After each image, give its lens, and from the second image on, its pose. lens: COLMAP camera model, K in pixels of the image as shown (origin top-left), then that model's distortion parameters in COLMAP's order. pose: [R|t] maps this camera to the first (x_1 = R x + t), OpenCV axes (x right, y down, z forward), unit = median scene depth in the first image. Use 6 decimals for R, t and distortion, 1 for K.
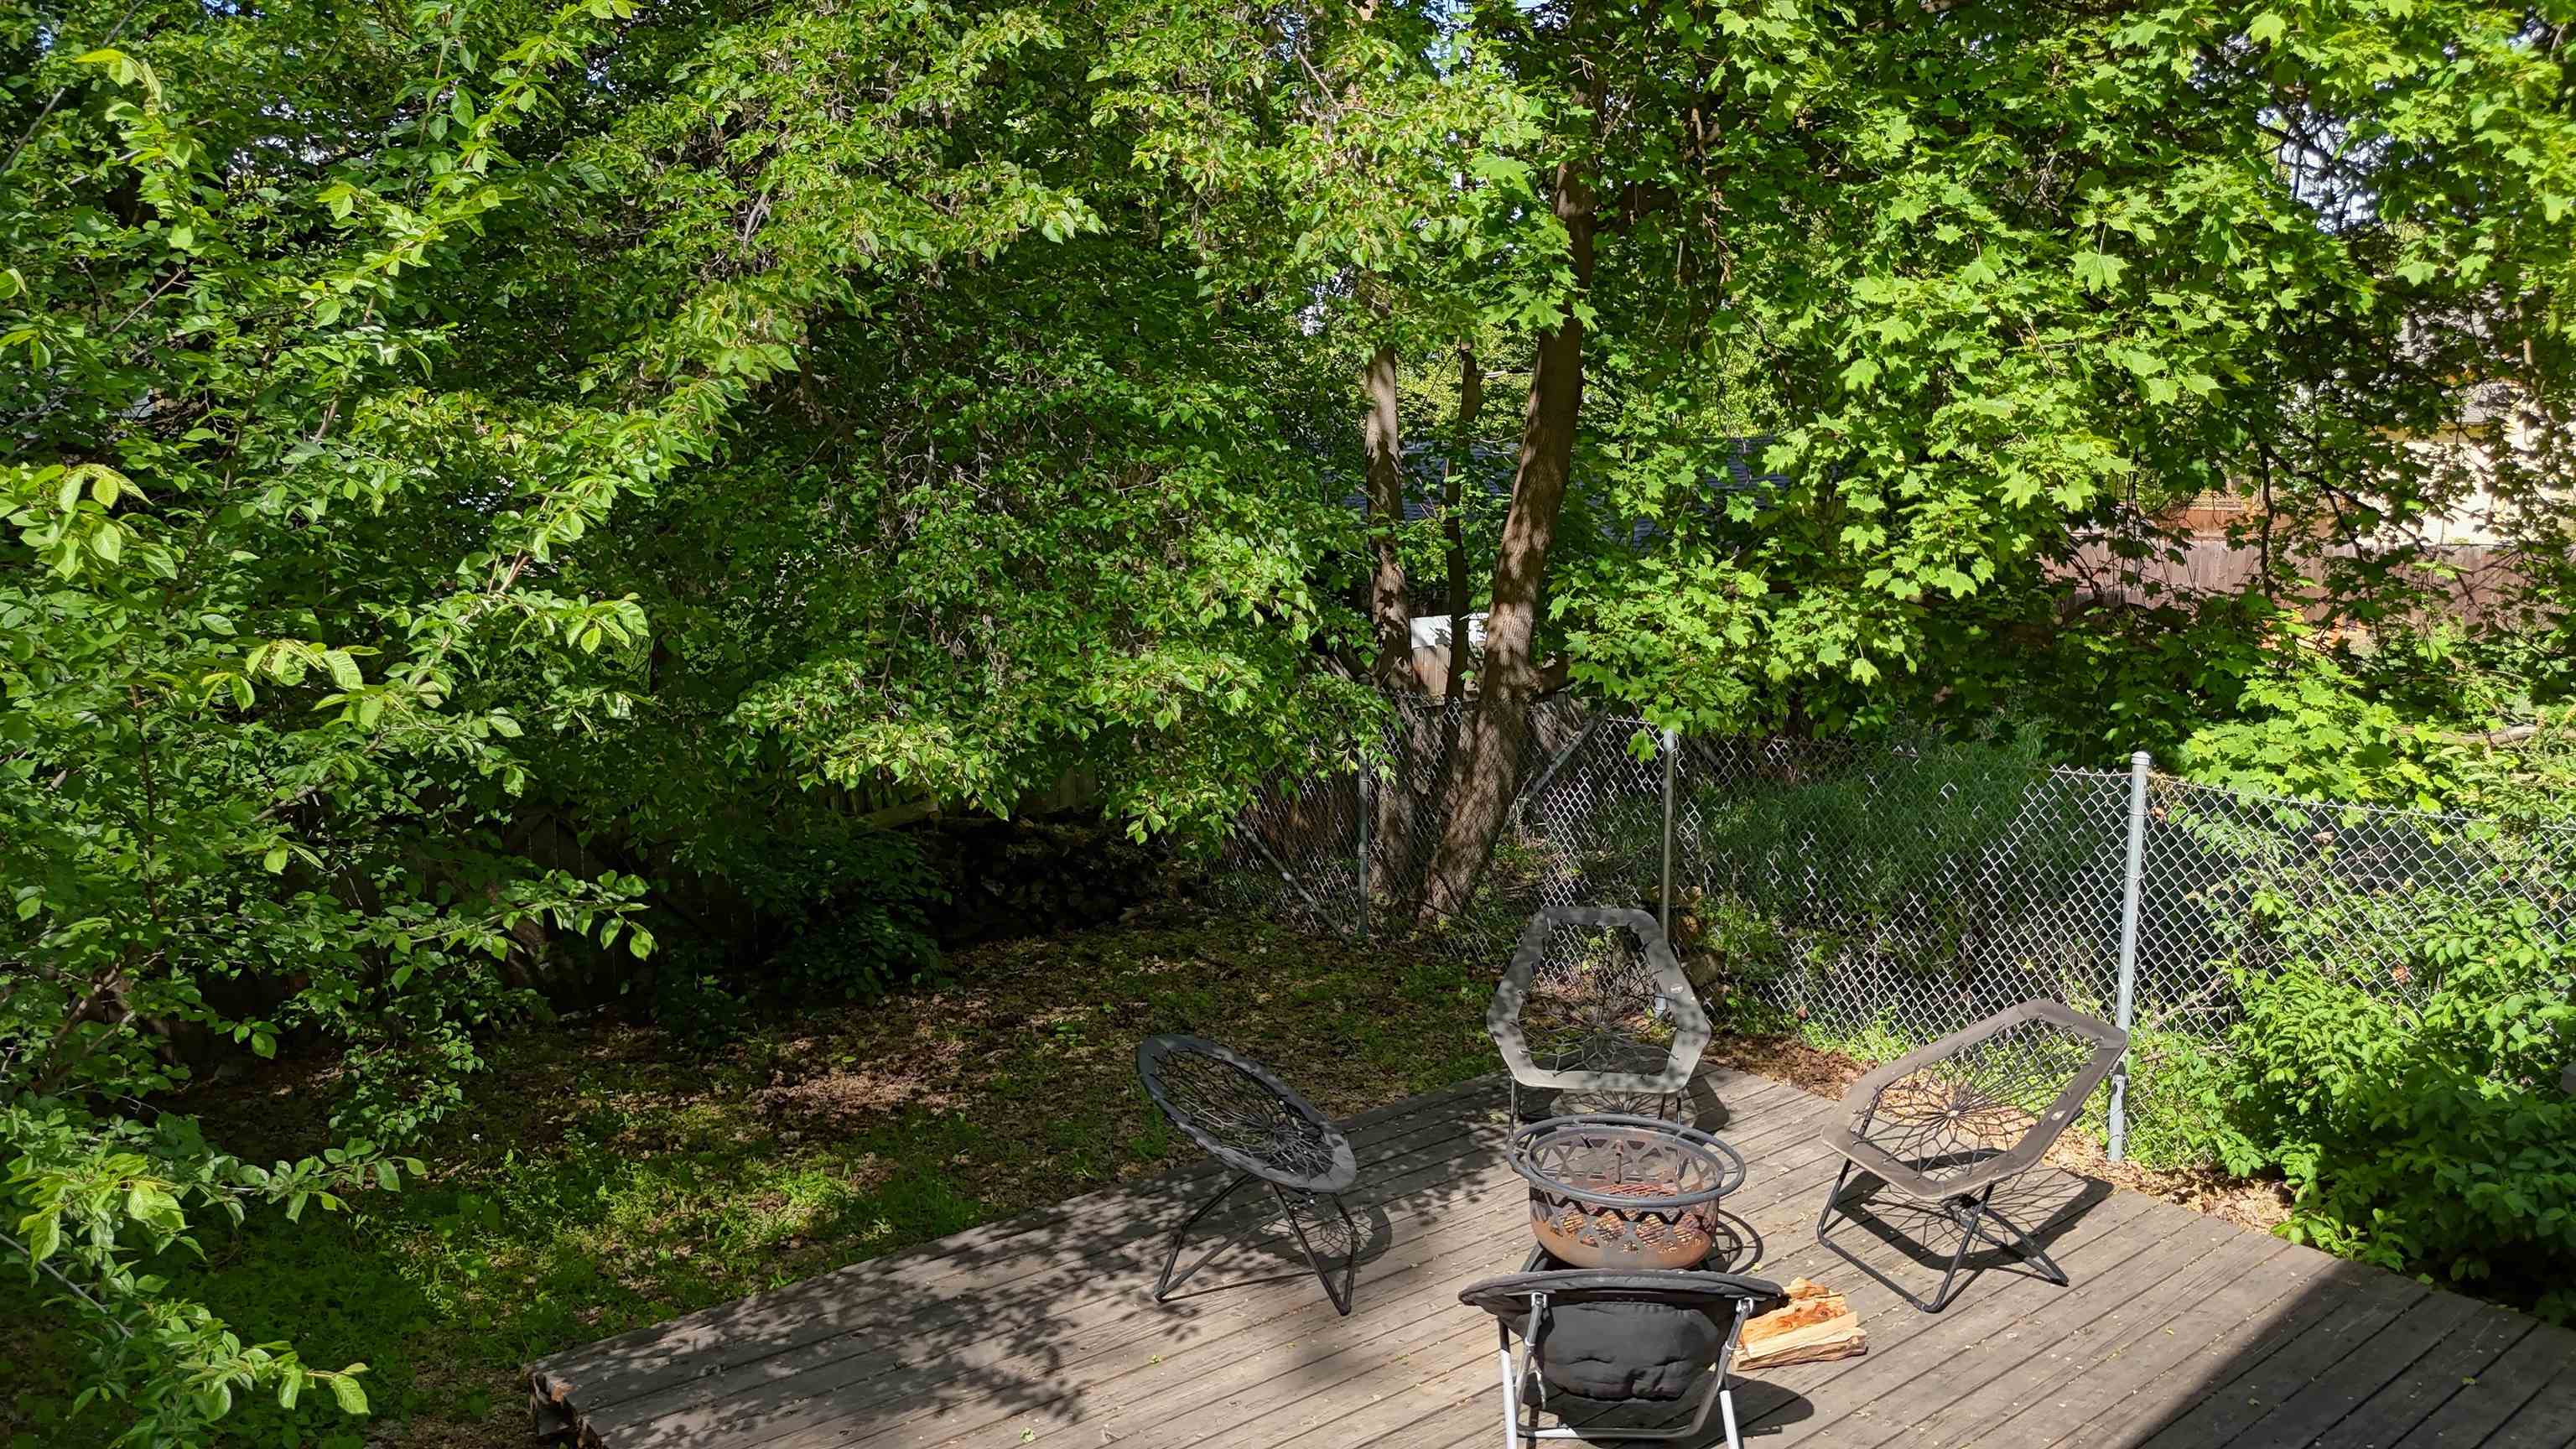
lens RADIAL K [[1929.4, 0, 1288.0], [0, 1929.4, 724.5], [0, 0, 1]] dist [-0.006780, 0.000650]
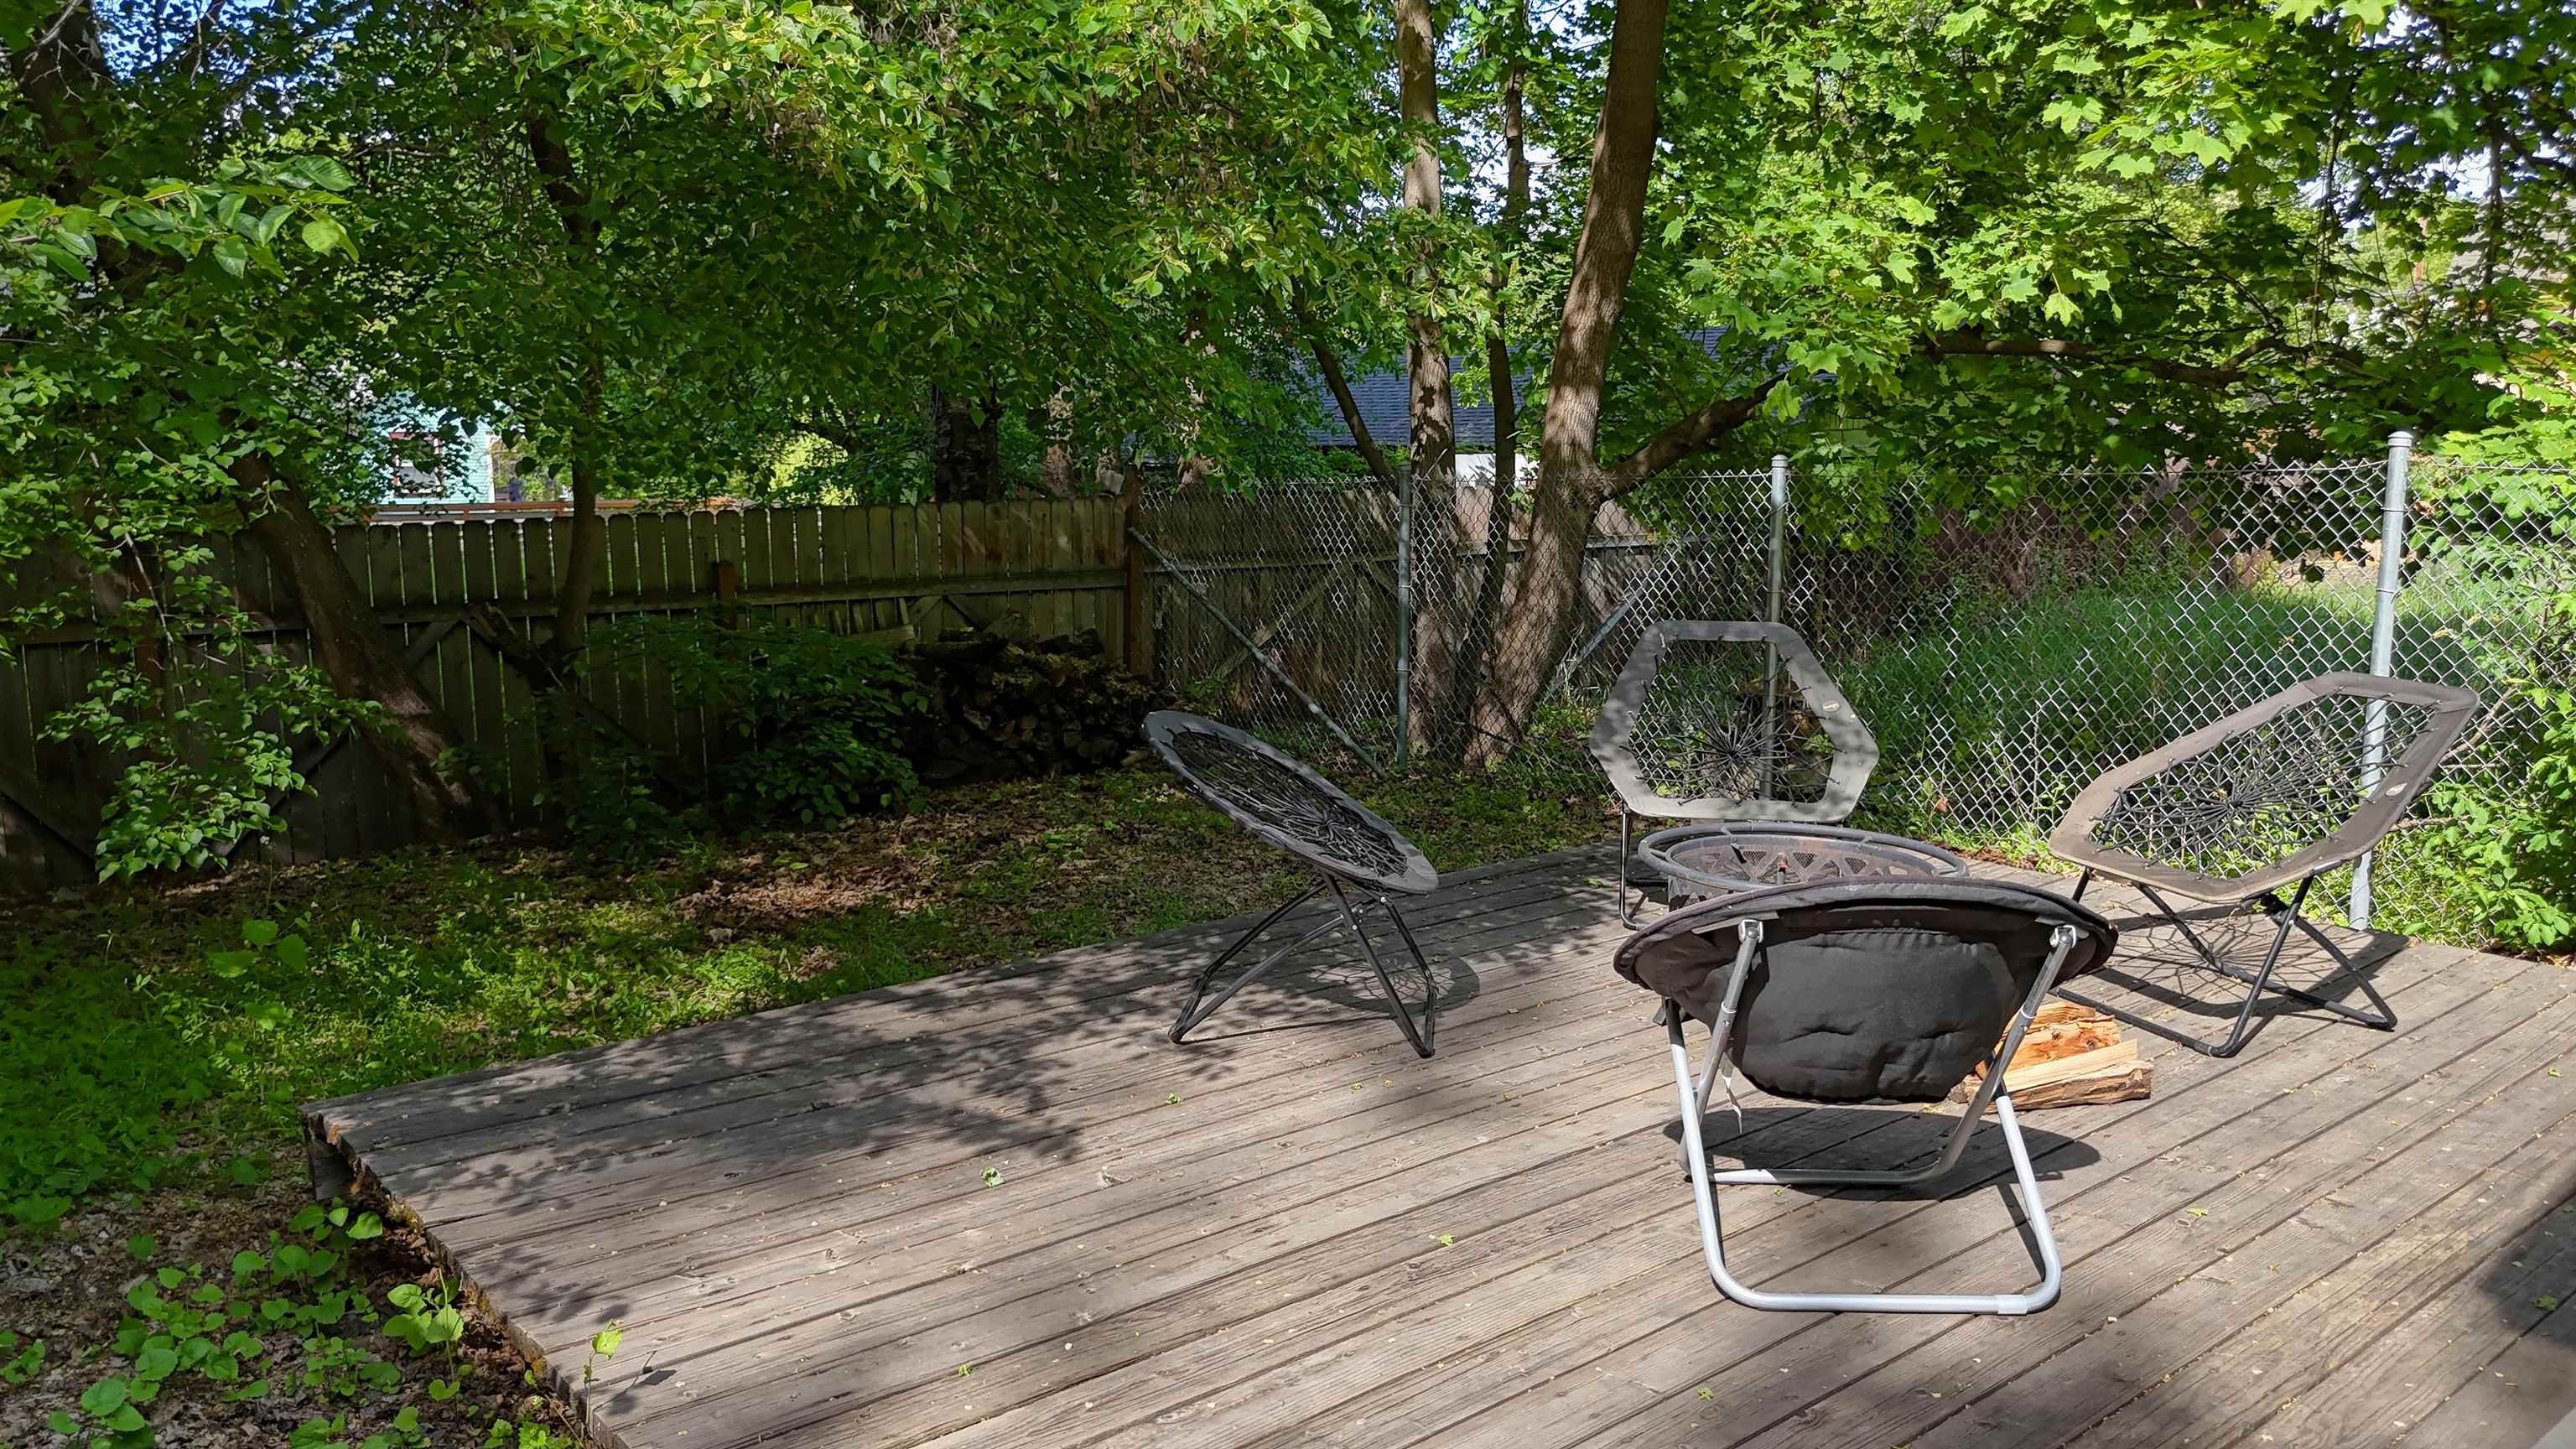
lens RADIAL K [[1919.0, 0, 1288.0], [0, 1919.0, 724.5], [0, 0, 1]] dist [0.015516, -0.000402]
pose [[0.999978, -0.005612, -0.003487, -0.019416], [0.005607, 0.999983, -0.001420, 0.155493], [0.003494, 0.001401, 0.999993, 0.226463]]
